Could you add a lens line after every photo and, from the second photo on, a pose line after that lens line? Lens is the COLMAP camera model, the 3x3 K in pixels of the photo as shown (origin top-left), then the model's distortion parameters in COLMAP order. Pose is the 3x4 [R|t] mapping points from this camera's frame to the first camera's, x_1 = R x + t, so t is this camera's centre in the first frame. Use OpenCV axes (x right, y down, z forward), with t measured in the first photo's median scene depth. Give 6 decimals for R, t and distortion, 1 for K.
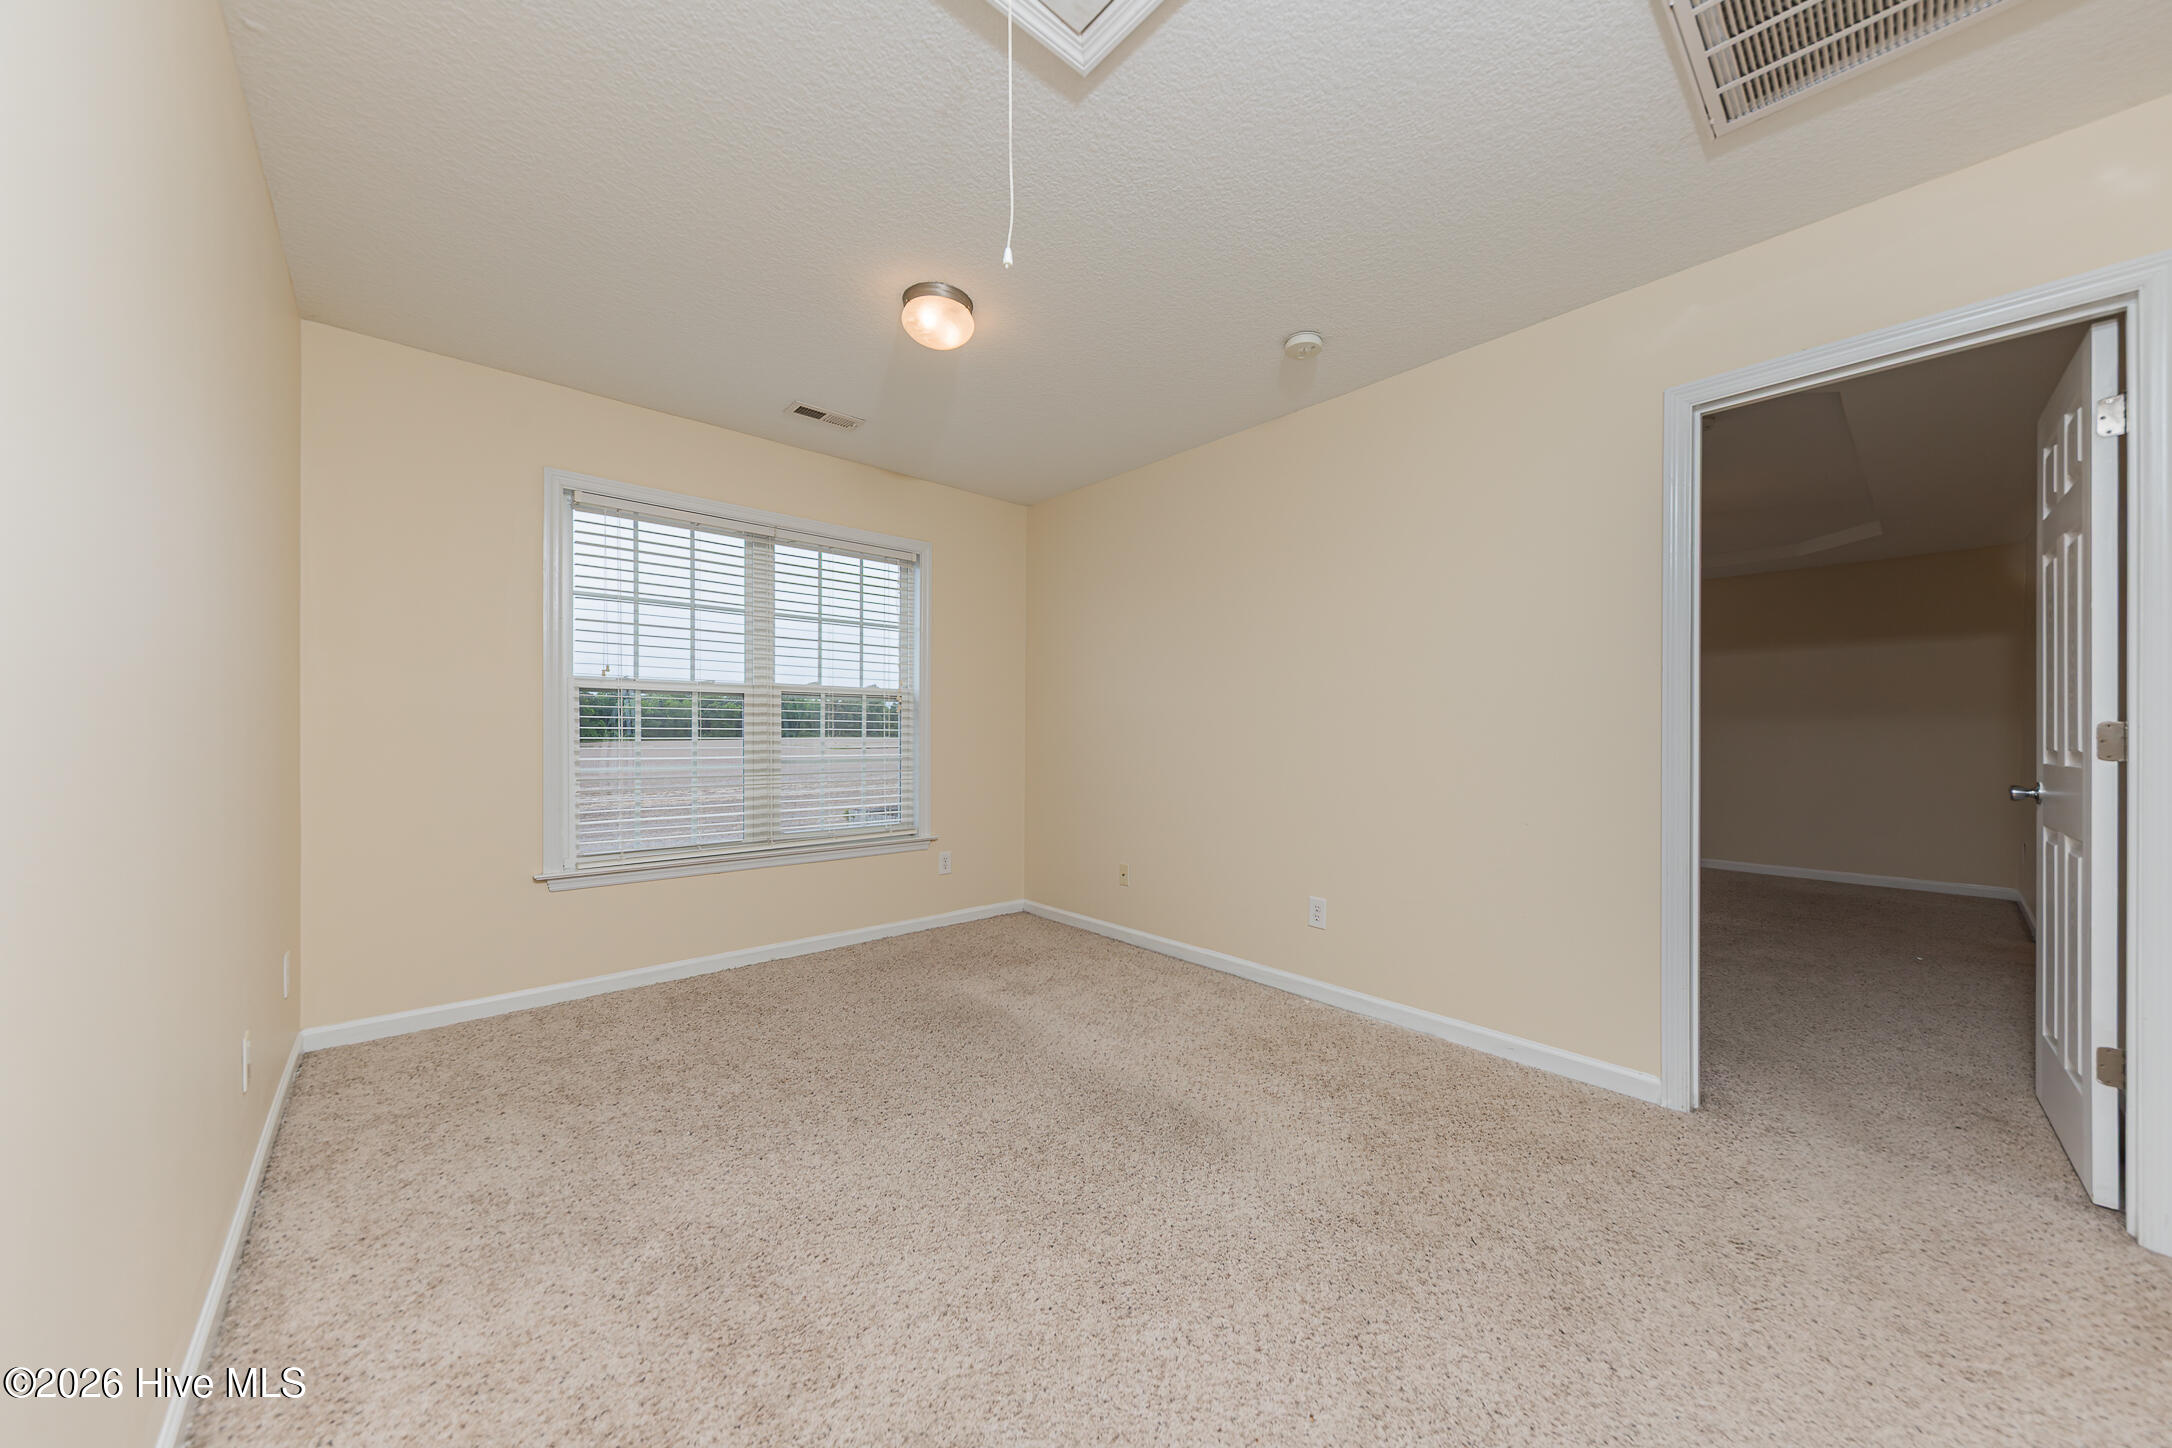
lens RADIAL K [[744.6, 0, 1093.1], [0, 744.6, 731.6], [0, 0, 1]] dist [0.012876, -0.005388]
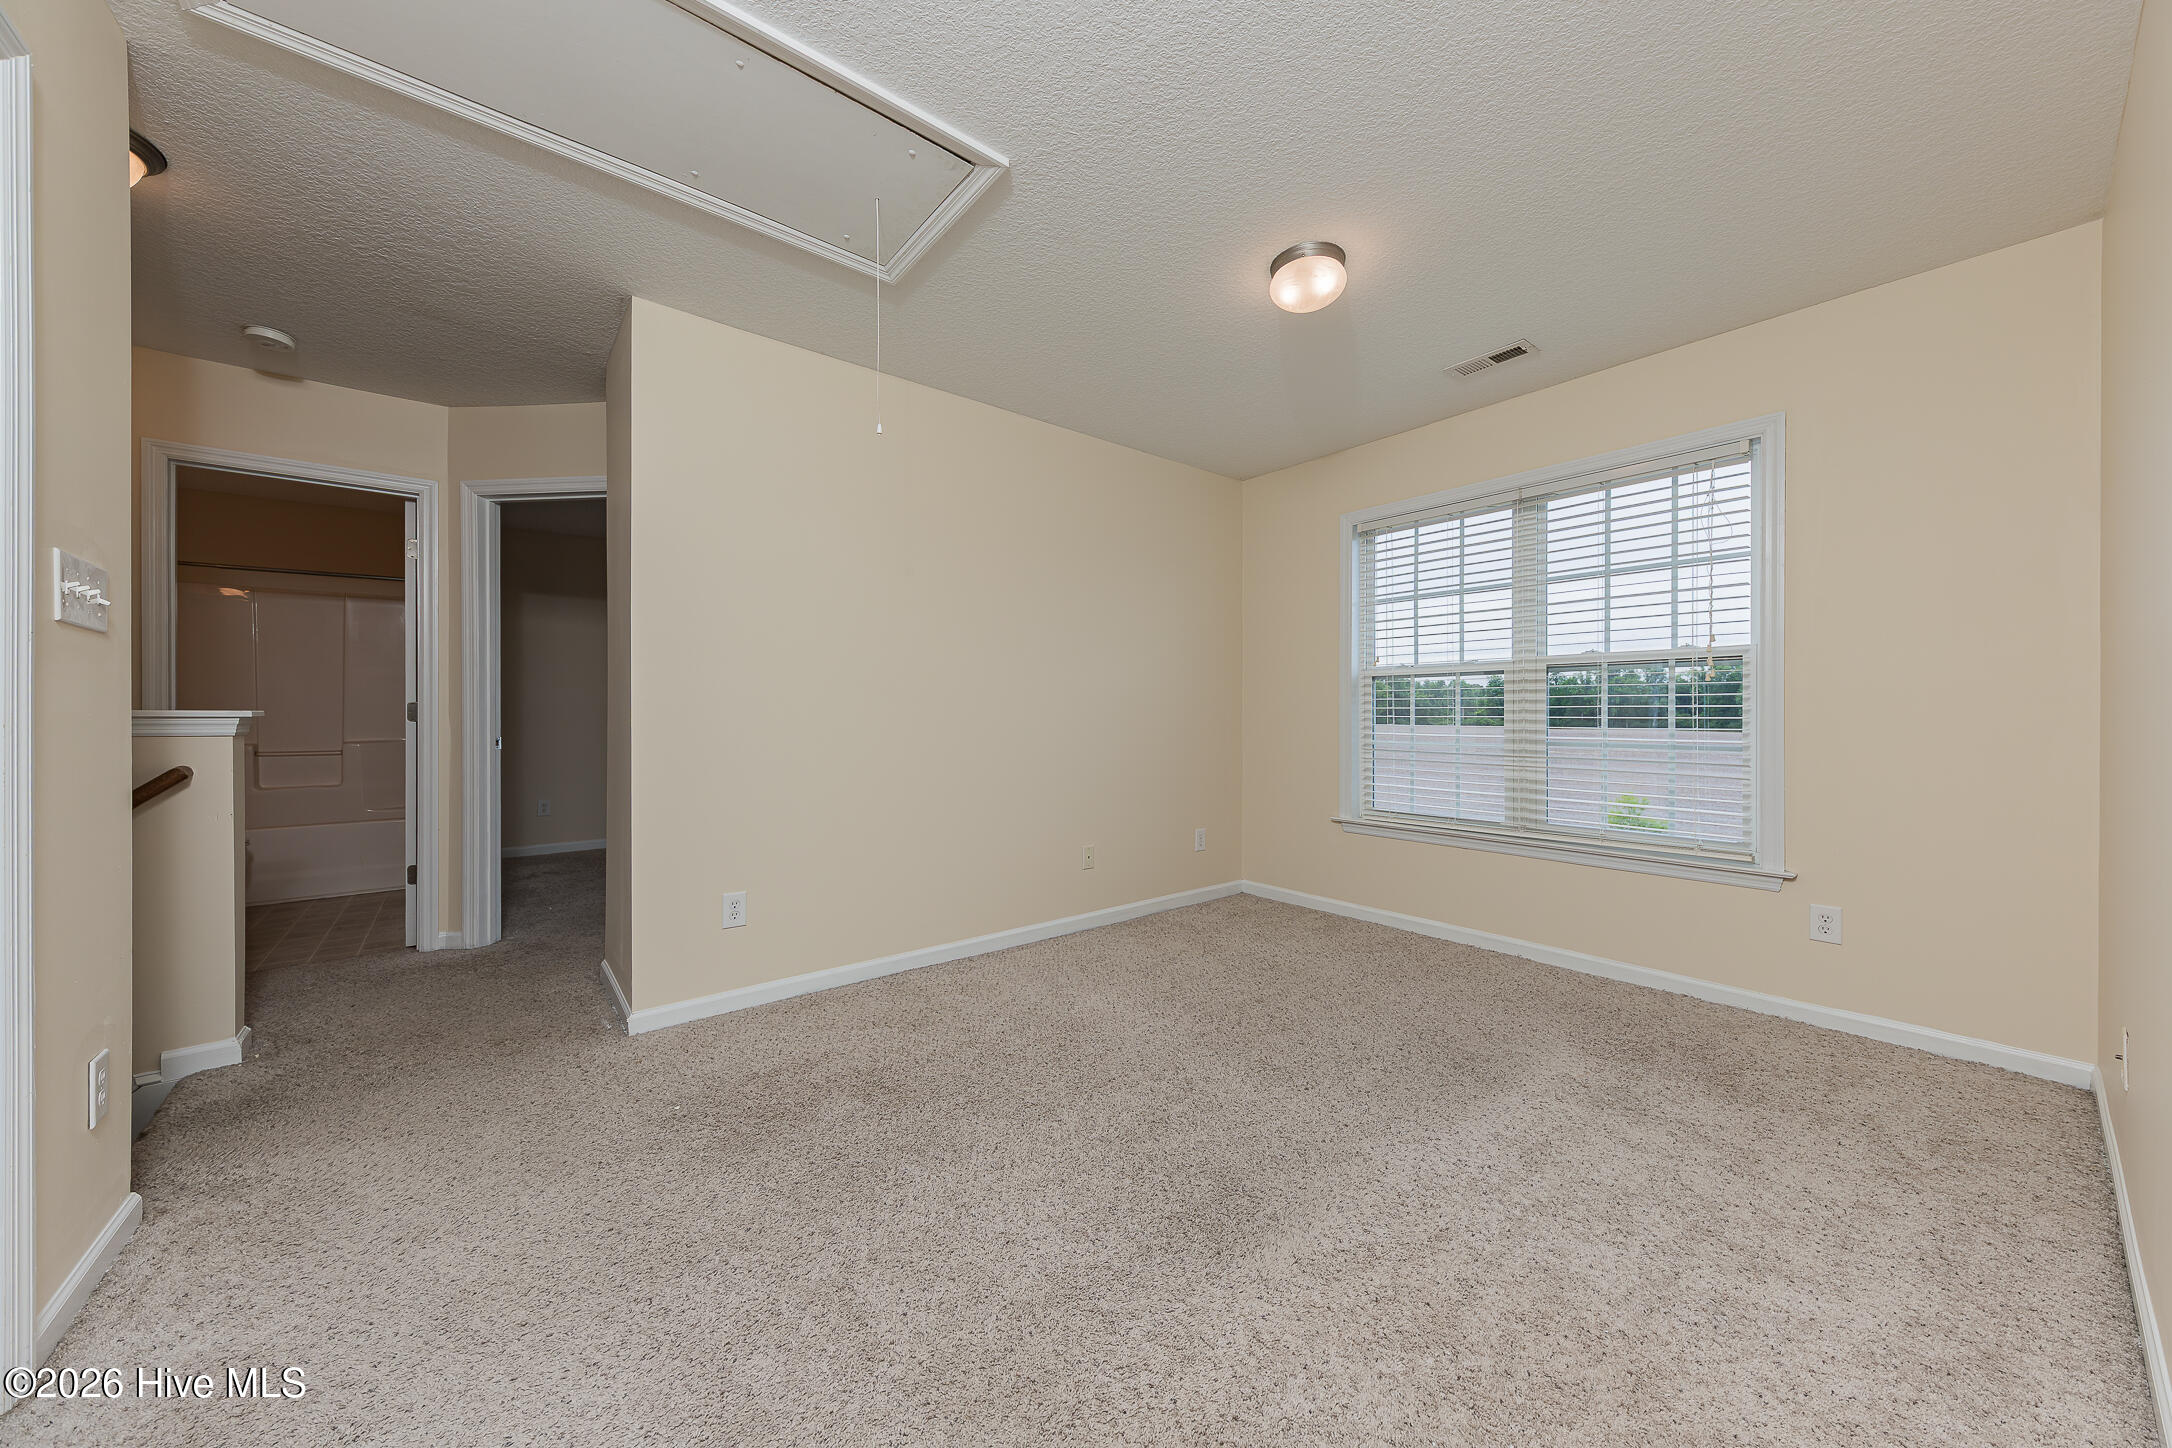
lens RADIAL K [[754.6, 0, 1094.2], [0, 754.6, 717.7], [0, 0, 1]] dist [0.011241, -0.006233]
pose [[-0.053556, 0.005787, -0.998548, 0.534233], [0.008192, 0.999952, 0.005356, -0.000231], [0.998531, -0.007893, -0.053601, 0.523872]]
